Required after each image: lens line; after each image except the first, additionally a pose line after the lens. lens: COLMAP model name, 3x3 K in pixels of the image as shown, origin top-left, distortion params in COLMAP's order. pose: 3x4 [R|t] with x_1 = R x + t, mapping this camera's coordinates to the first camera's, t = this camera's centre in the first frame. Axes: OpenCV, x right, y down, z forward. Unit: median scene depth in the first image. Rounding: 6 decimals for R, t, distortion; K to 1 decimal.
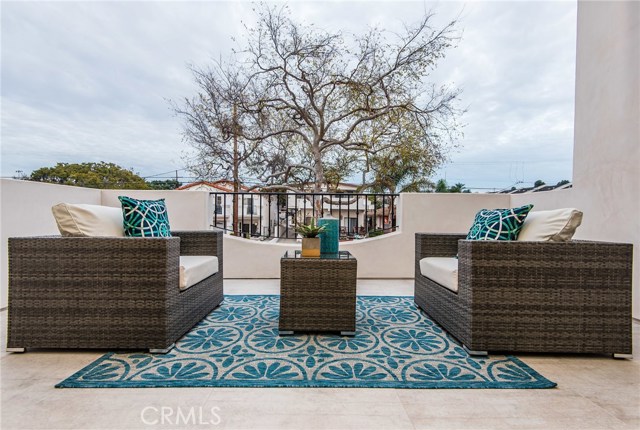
lens RADIAL K [[295.1, 0, 319.6], [0, 295.1, 222.9], [0, 0, 1]] dist [0.018285, -0.000120]
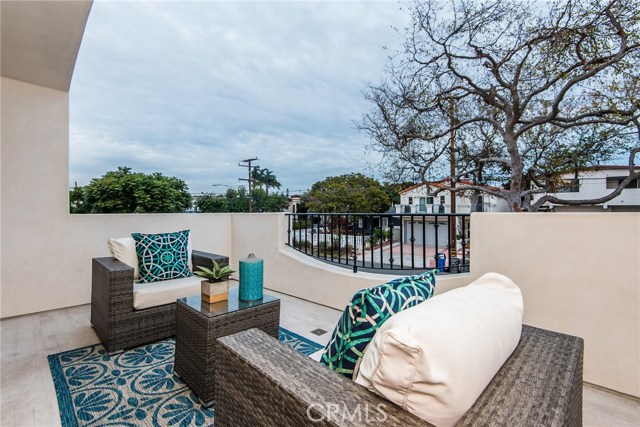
lens RADIAL K [[294.7, 0, 320.0], [0, 294.7, 213.5], [0, 0, 1]] dist [-0.002803, -0.000969]
pose [[0.704355, -0.008474, -0.709798, 0.966004], [-0.007600, 0.999781, -0.019477, -0.164369], [0.709808, 0.019113, 0.704136, 0.637085]]
